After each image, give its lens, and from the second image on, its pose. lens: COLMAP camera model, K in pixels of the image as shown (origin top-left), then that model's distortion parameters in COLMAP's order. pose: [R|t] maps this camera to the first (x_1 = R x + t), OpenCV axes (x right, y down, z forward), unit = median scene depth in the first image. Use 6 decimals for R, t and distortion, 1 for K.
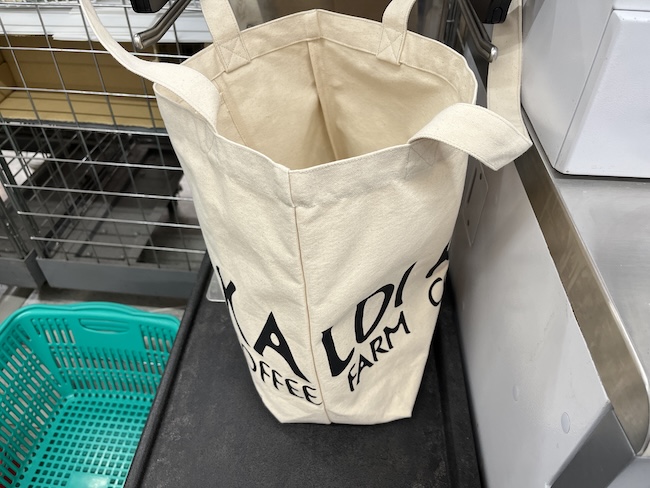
lens RADIAL K [[499.6, 0, 325.0], [0, 499.6, 244.0], [0, 0, 1]] dist [0.075568, -0.124064]
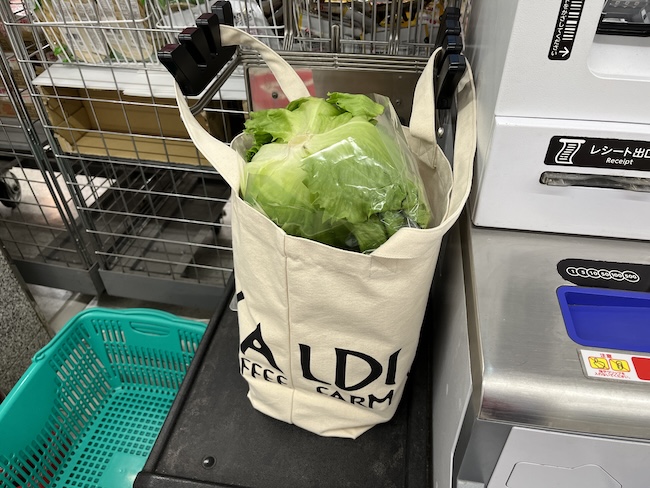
lens RADIAL K [[499.6, 0, 325.0], [0, 499.6, 244.0], [0, 0, 1]] dist [0.075568, -0.124064]
pose [[0.994696, 0.041751, -0.094008, 0.073047], [-0.046196, 0.997890, -0.045618, -0.002592], [0.091906, 0.049719, 0.994526, -0.145855]]
